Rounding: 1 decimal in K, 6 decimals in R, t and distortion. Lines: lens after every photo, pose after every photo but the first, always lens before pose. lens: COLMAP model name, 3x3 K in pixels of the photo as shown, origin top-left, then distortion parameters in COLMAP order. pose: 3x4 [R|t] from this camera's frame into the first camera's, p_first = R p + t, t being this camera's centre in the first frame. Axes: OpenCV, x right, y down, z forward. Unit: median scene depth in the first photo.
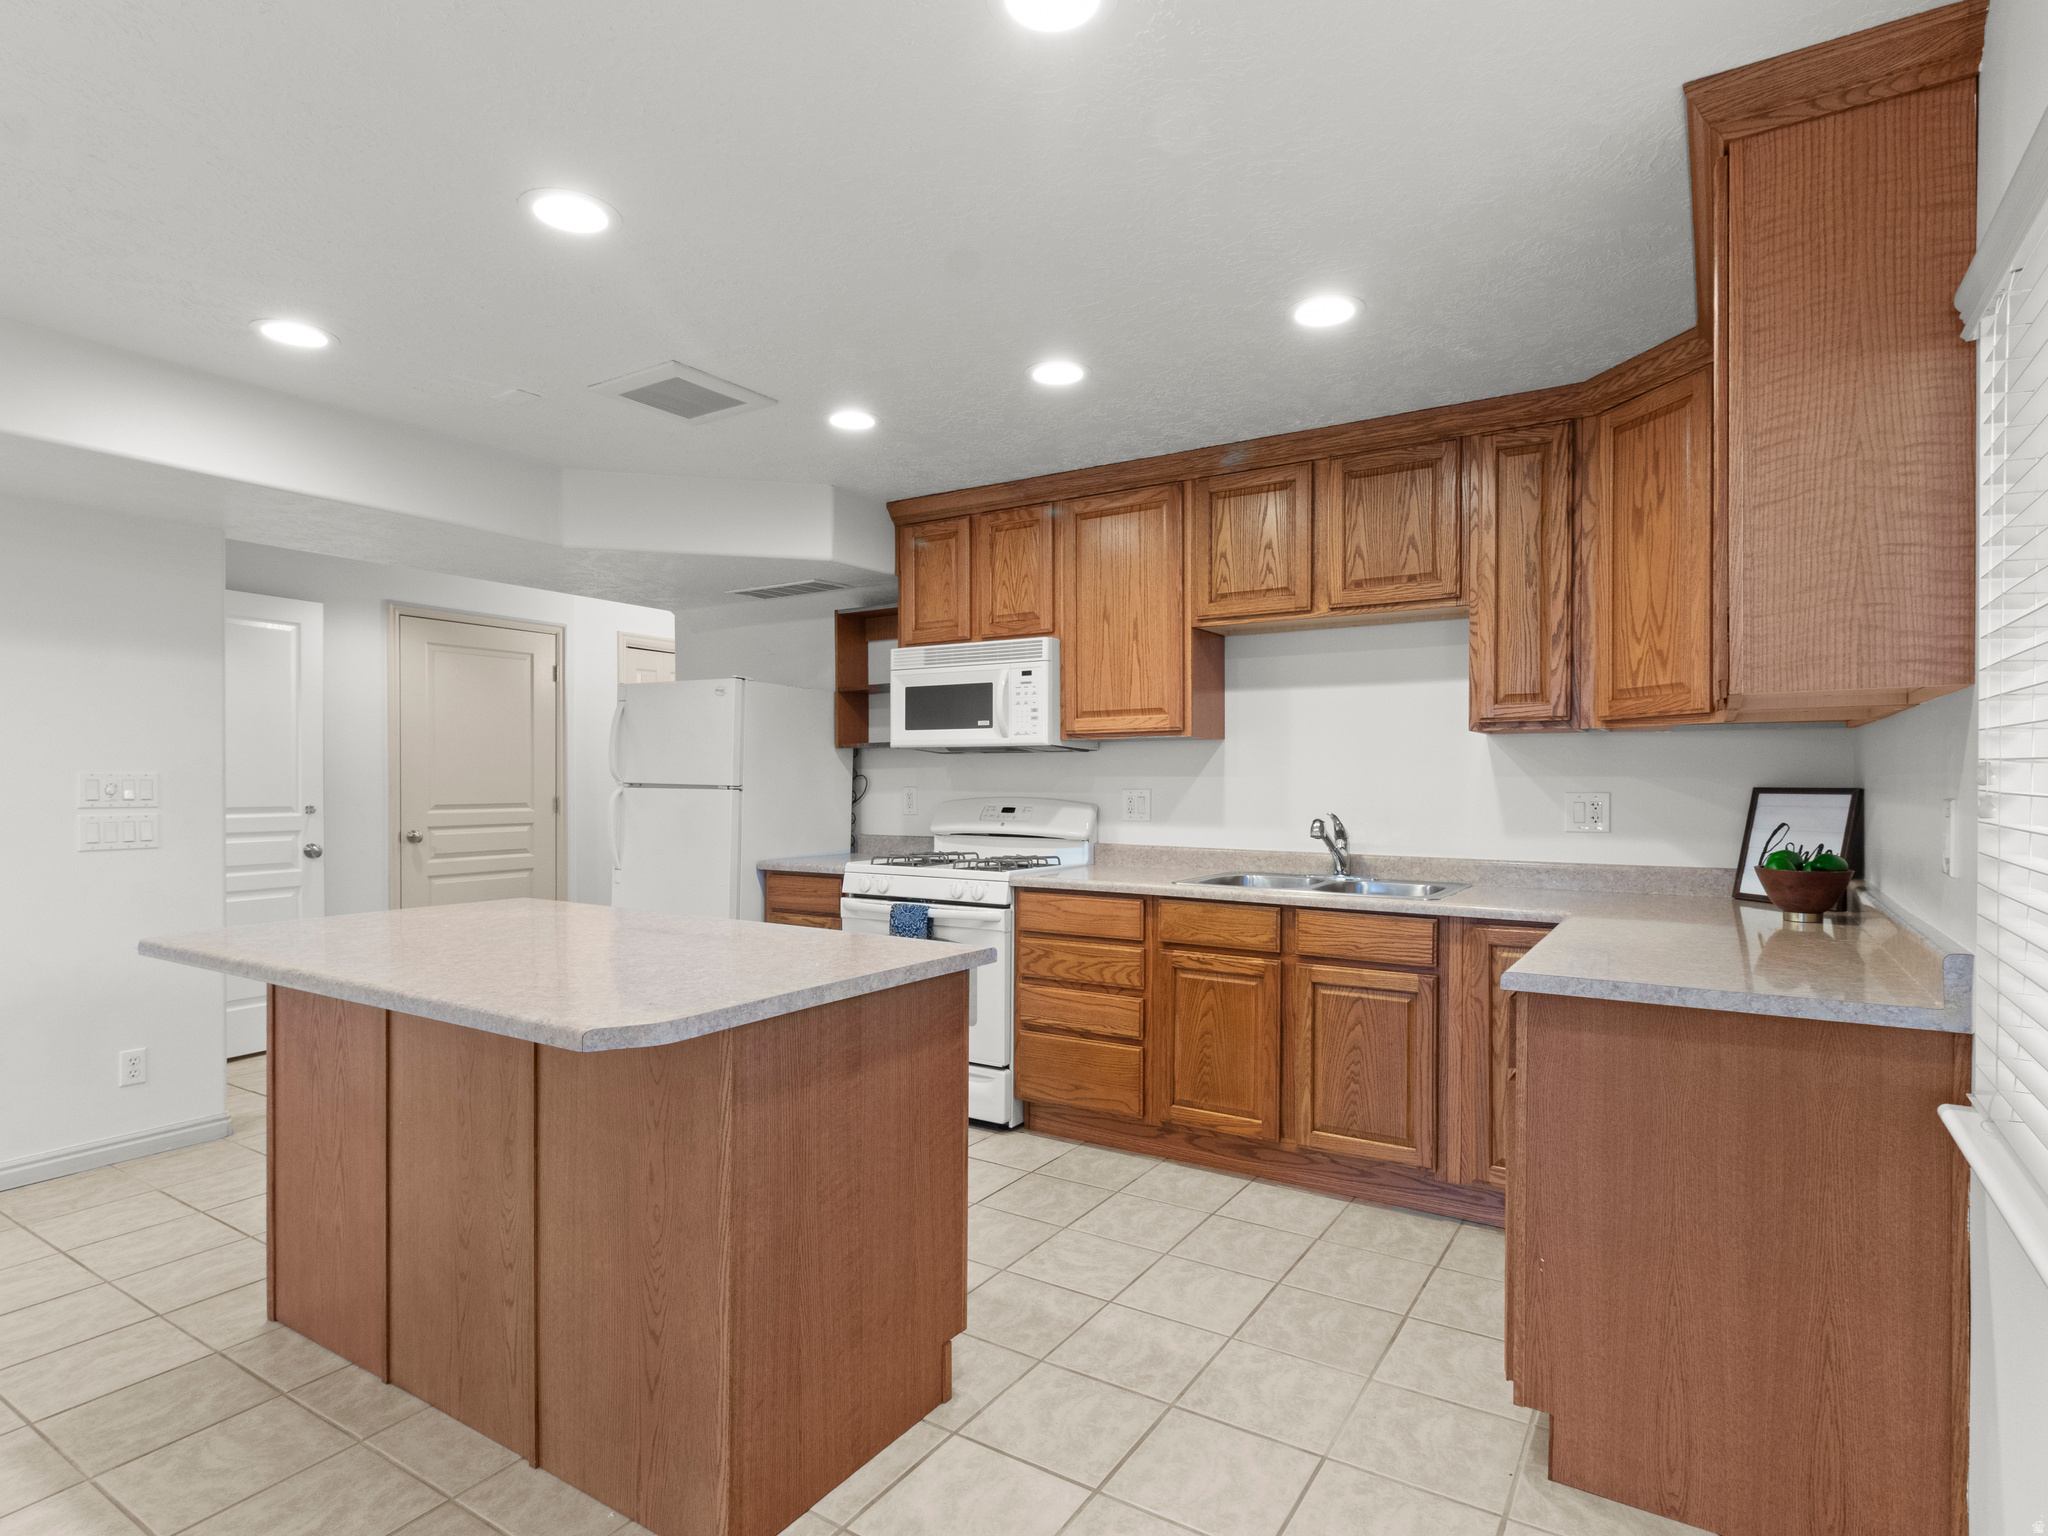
lens RADIAL K [[1068.5, 0, 1025.6], [0, 1068.5, 792.9], [0, 0, 1]] dist [0.002849, 0.000279]
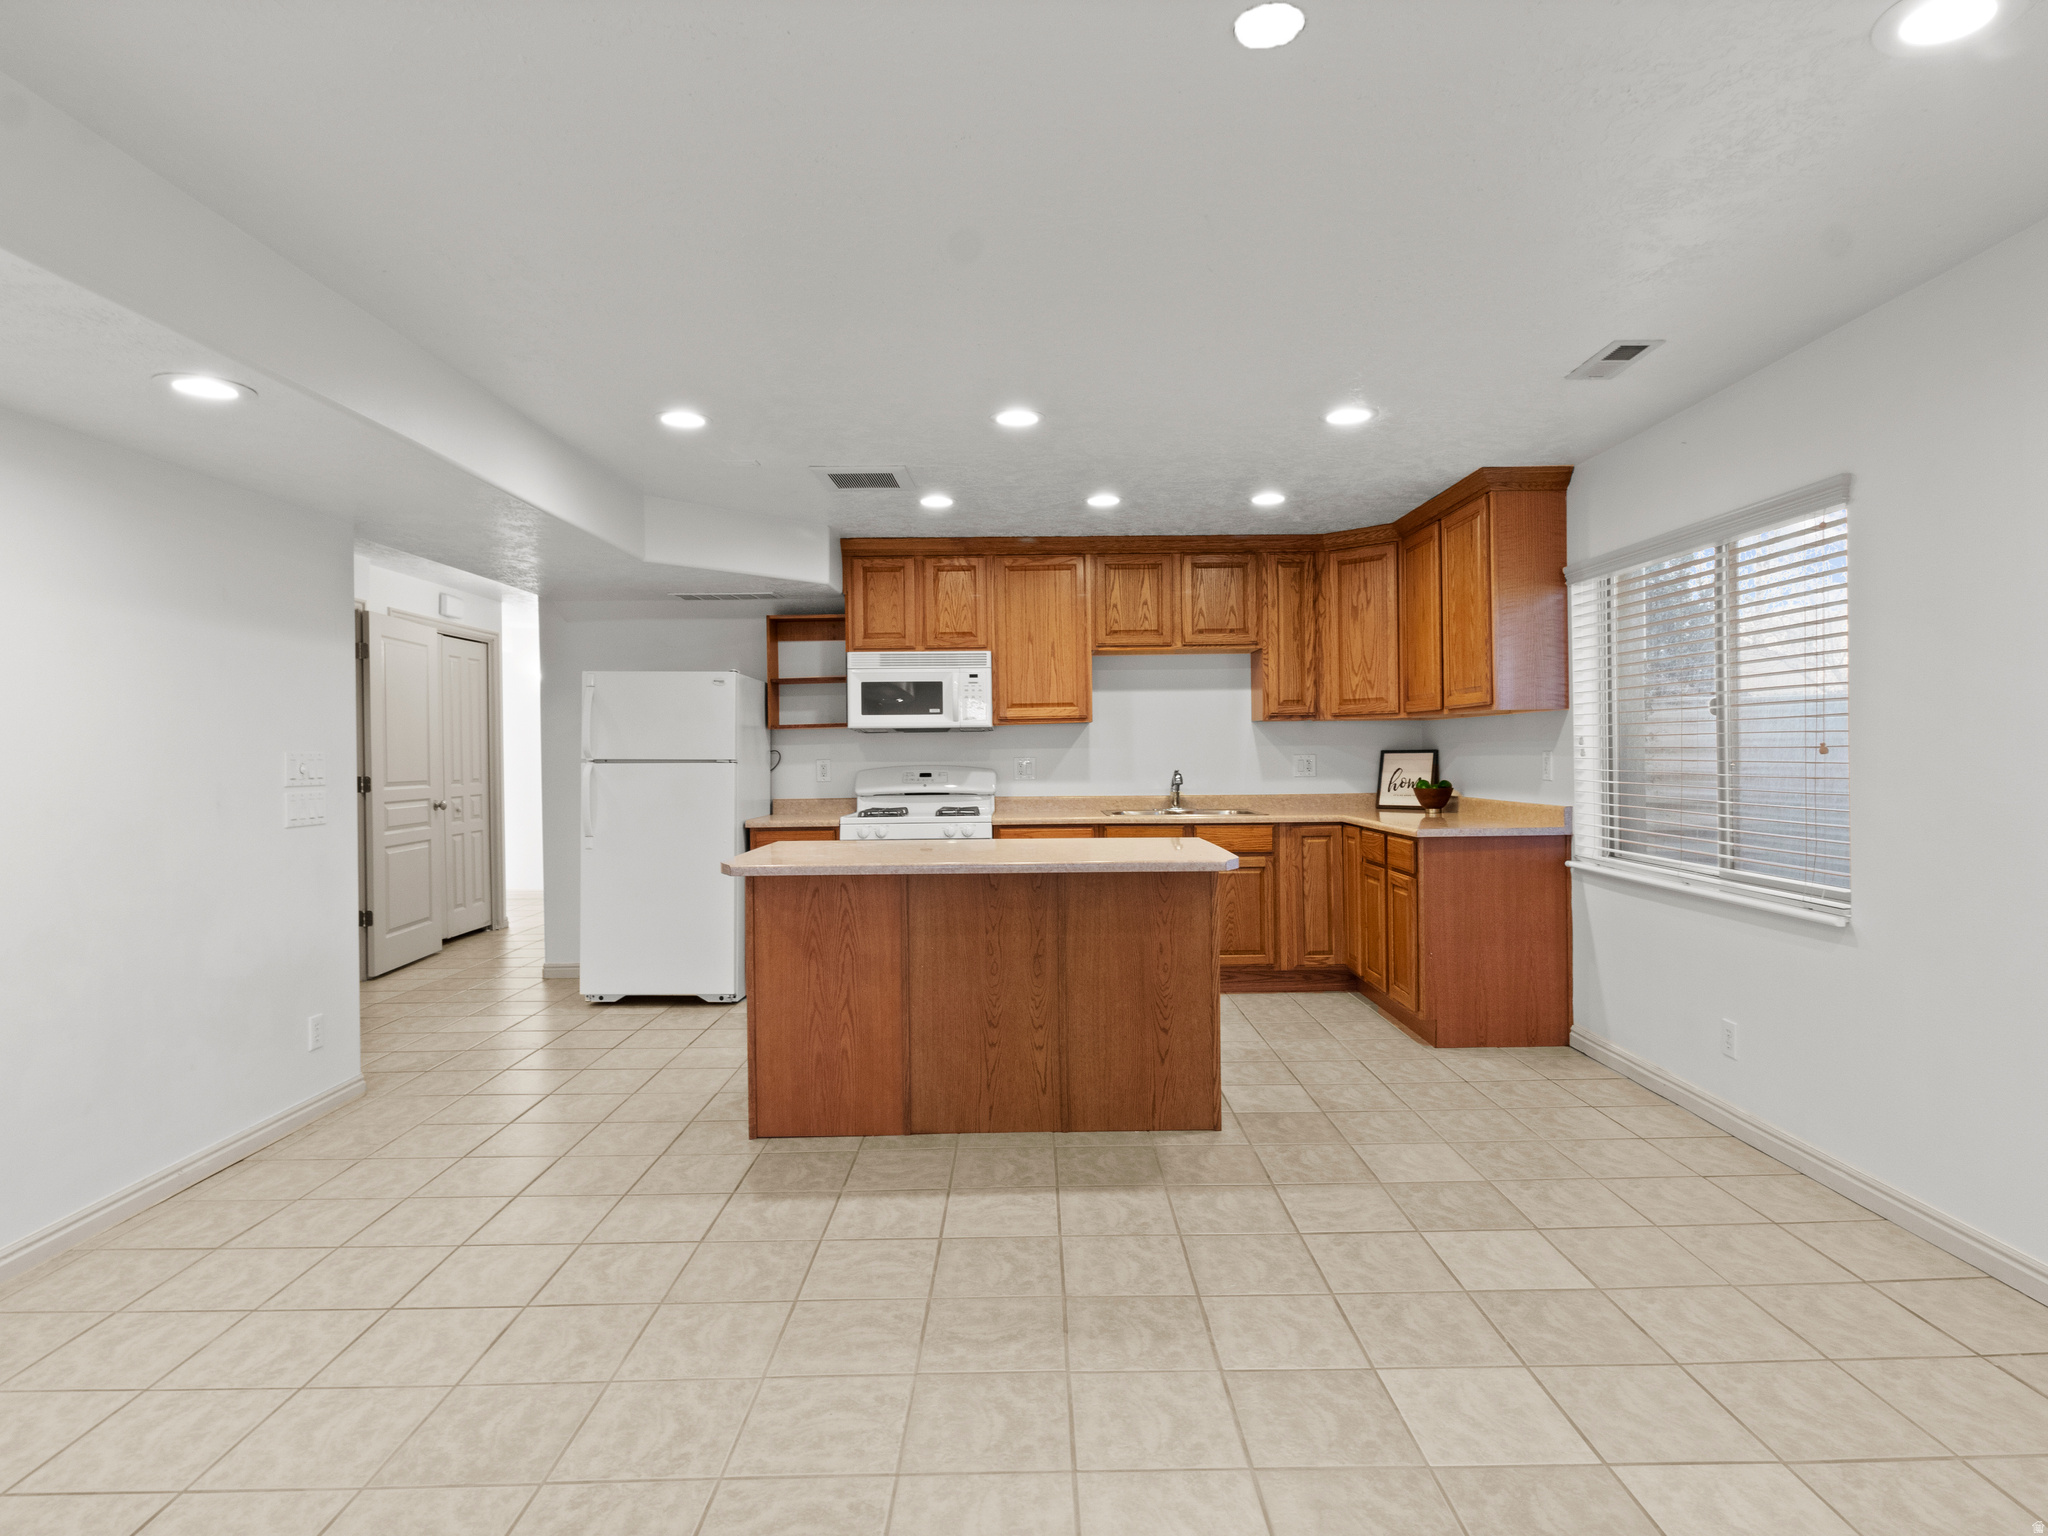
lens RADIAL K [[1099.7, 0, 1012.9], [0, 1099.7, 764.2], [0, 0, 1]] dist [0.000727, 0.000047]
pose [[0.845179, -0.016697, 0.534222, -0.857140], [0.020008, 0.999800, -0.000405, 0.006965], [-0.534108, 0.011031, 0.845344, -0.293102]]
